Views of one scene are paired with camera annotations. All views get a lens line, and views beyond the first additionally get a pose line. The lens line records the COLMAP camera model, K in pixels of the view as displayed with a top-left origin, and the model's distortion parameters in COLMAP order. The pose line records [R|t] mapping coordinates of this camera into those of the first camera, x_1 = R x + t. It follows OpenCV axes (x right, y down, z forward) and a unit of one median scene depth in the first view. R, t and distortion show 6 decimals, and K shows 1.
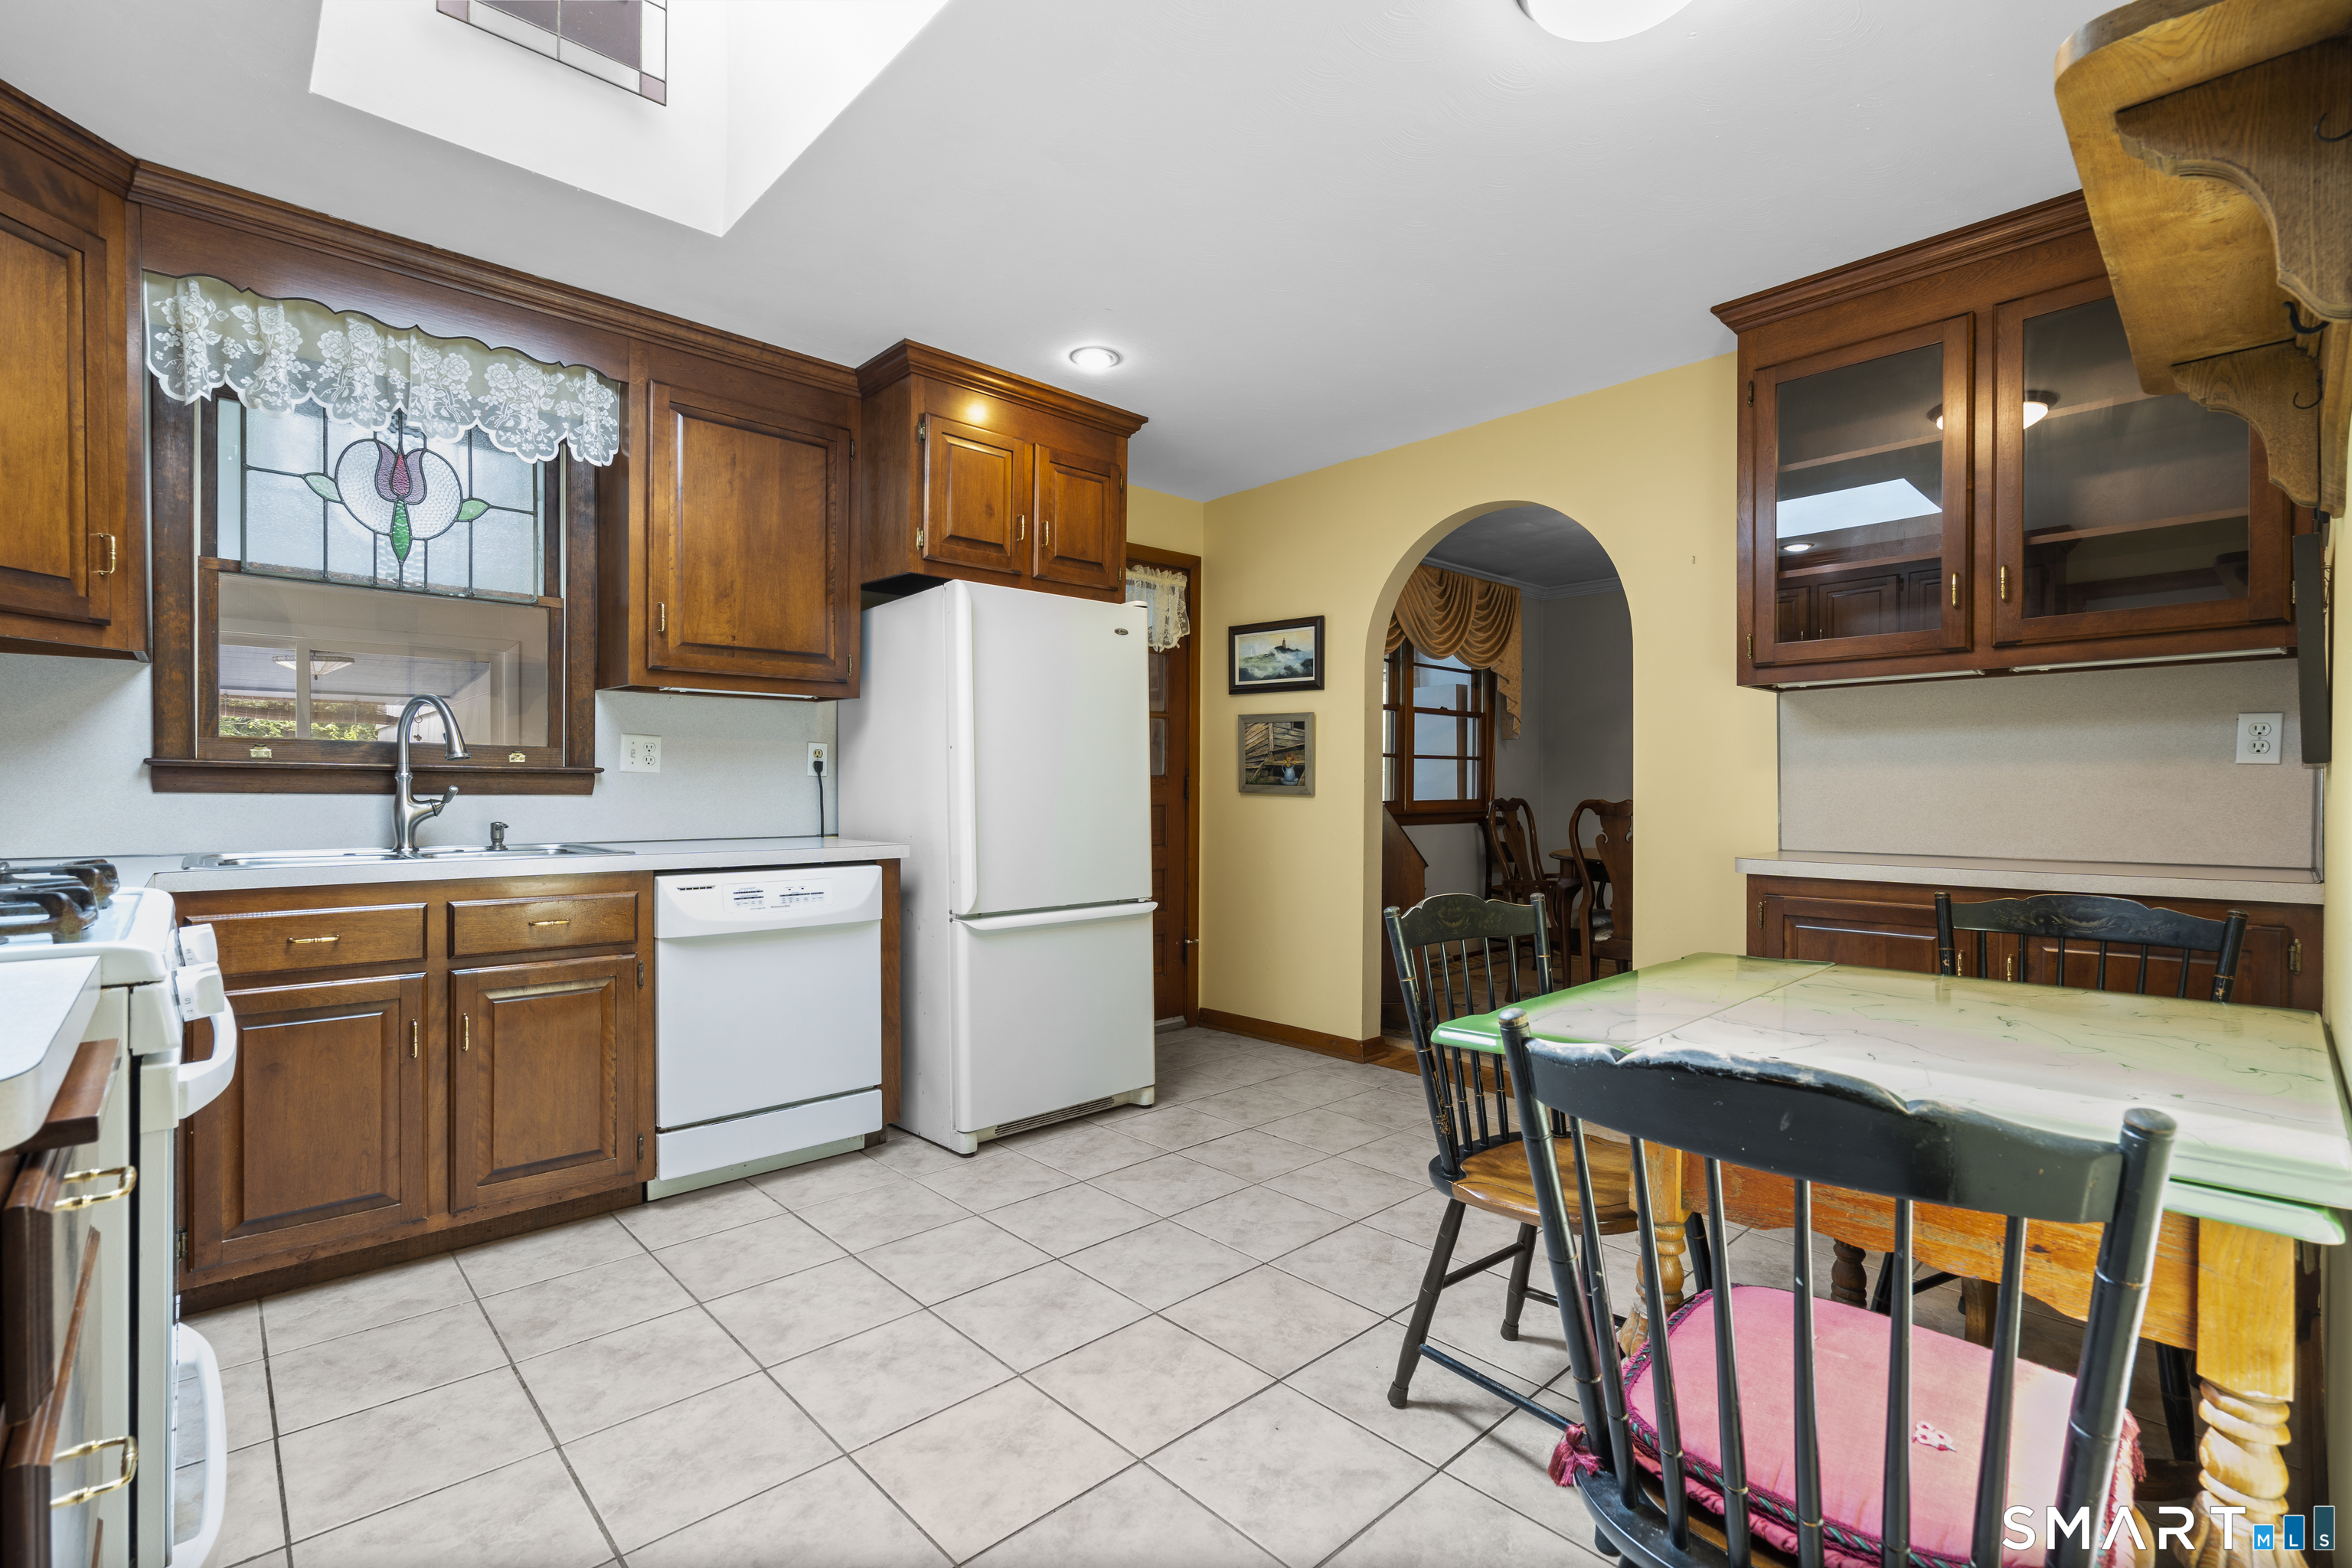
lens RADIAL K [[1048.4, 0, 1172.8], [0, 1048.4, 800.6], [0, 0, 1]] dist [-0.012204, 0.004420]
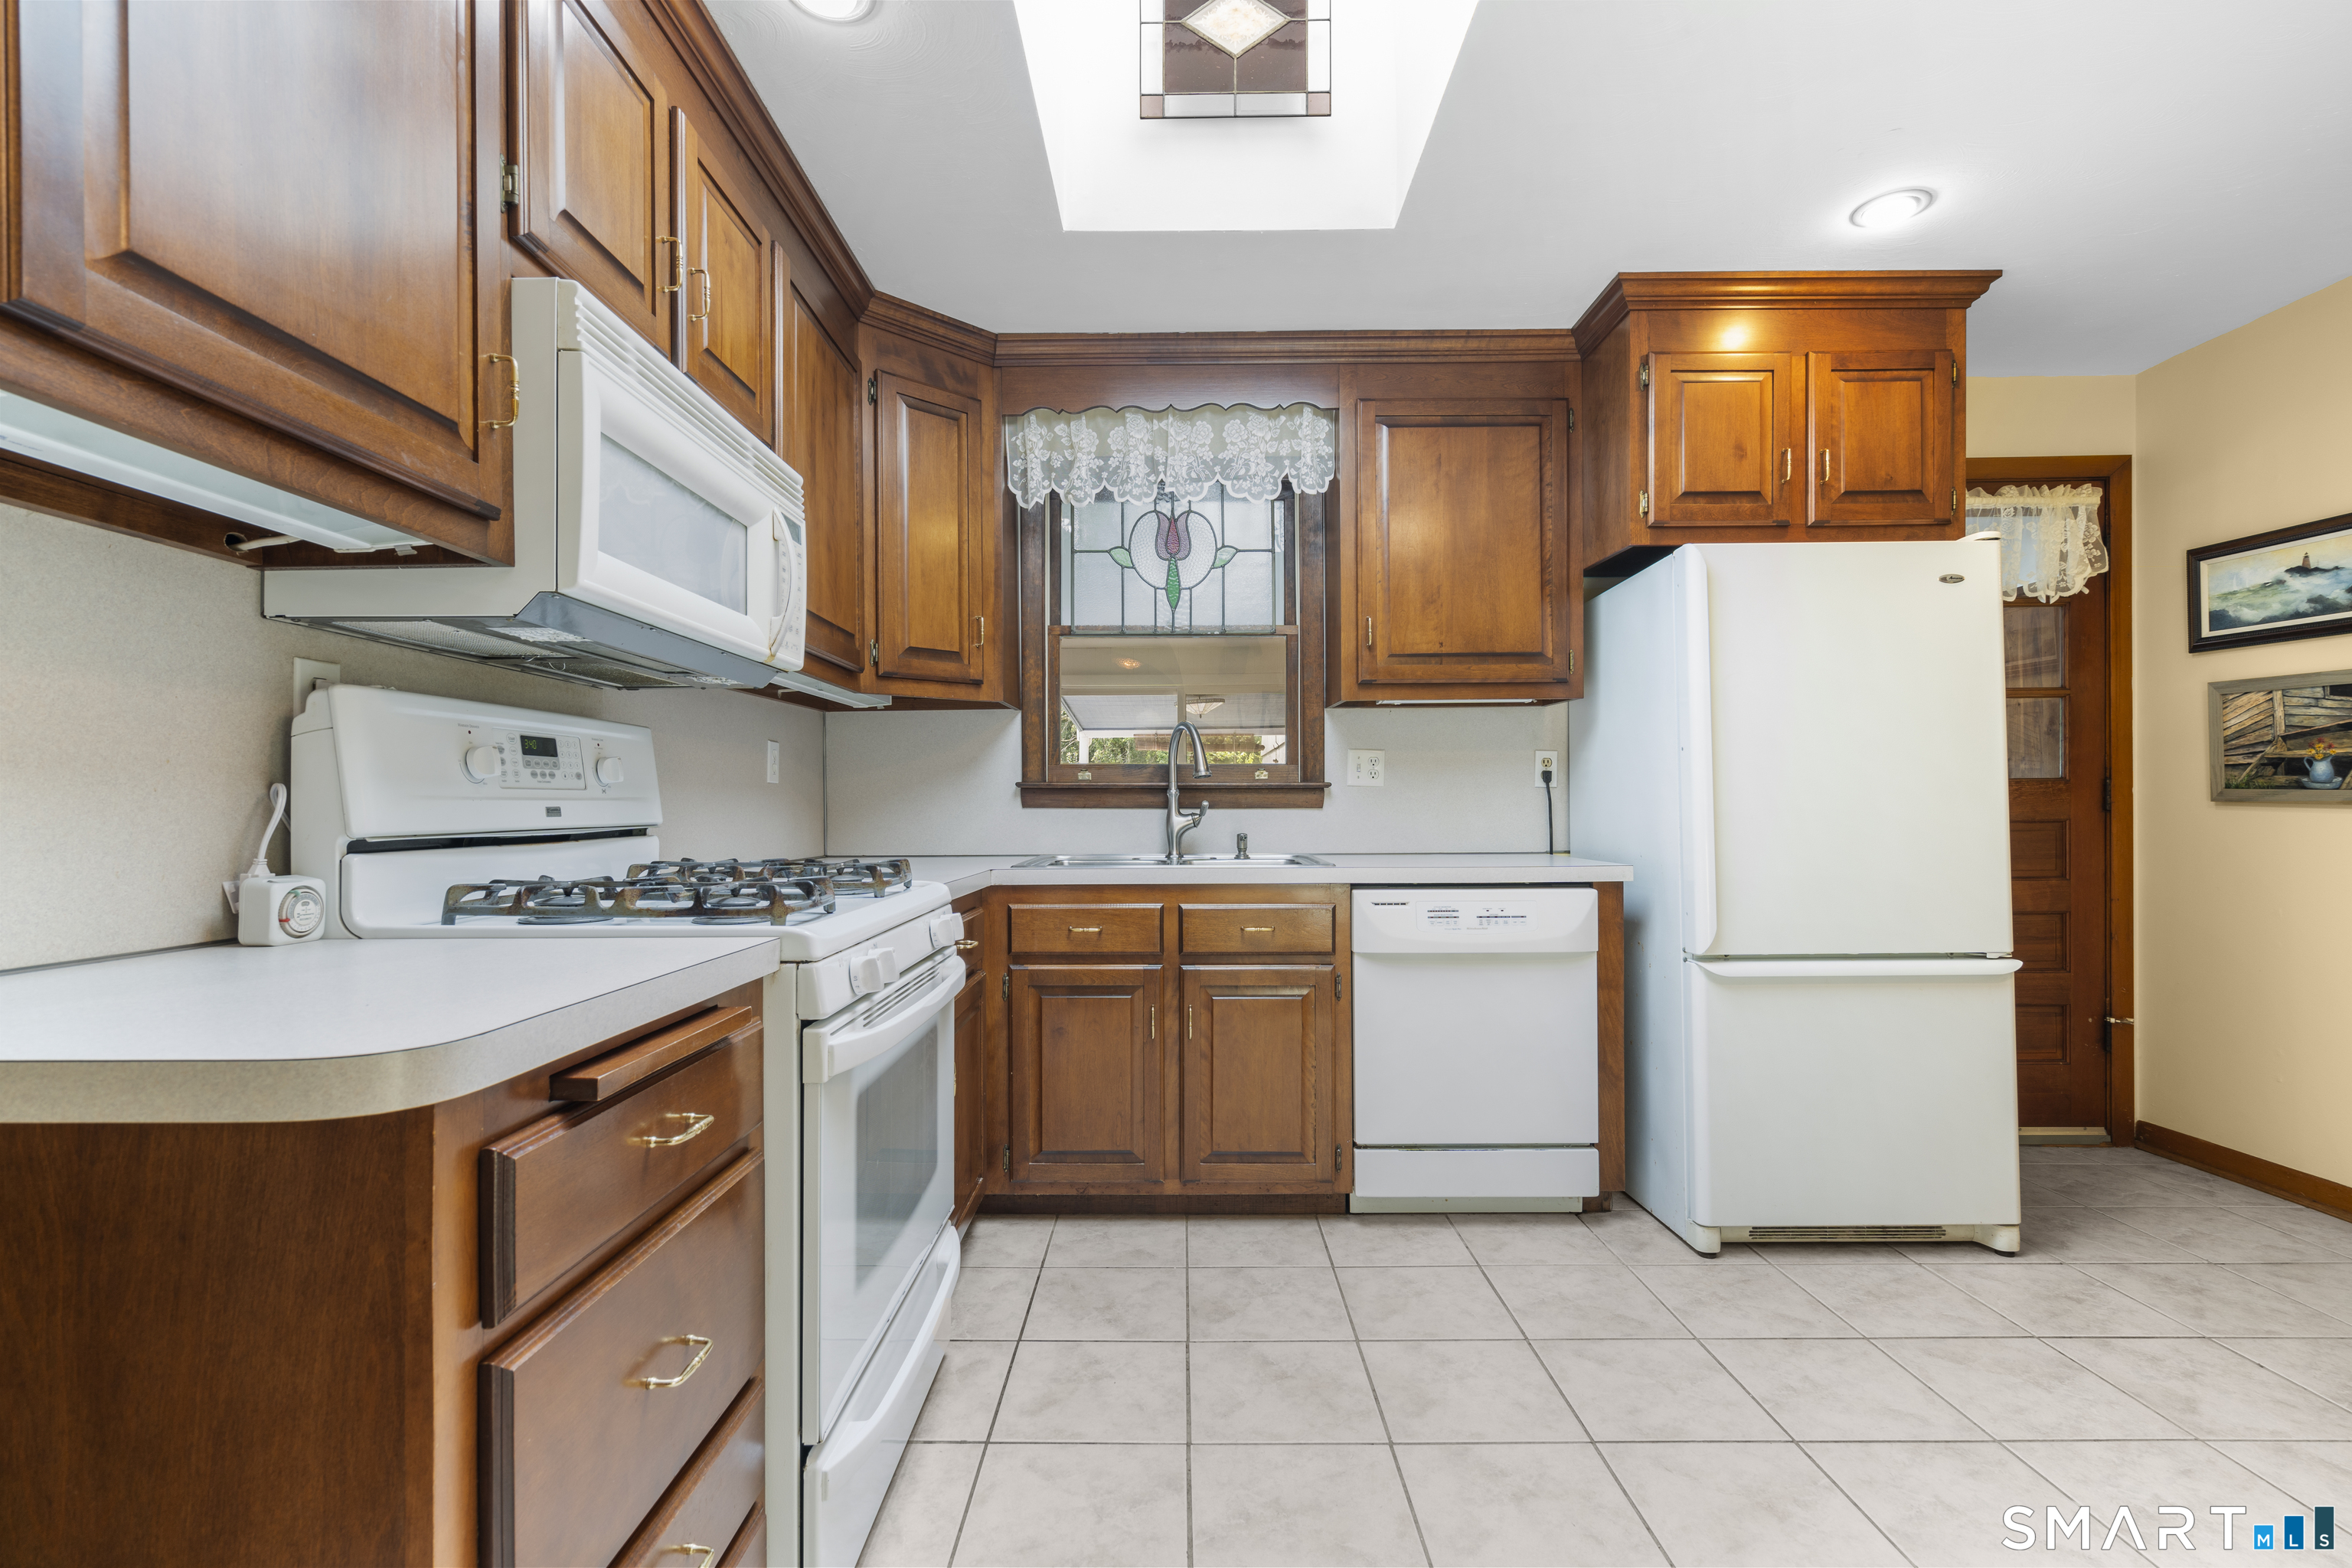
lens RADIAL K [[1048.4, 0, 1172.8], [0, 1048.4, 800.6], [0, 0, 1]] dist [-0.012204, 0.004420]
pose [[0.724286, -0.008948, -0.689442, 0.066779], [0.000212, 0.999919, -0.012756, -0.000128], [0.689500, 0.009093, 0.724229, 0.140945]]
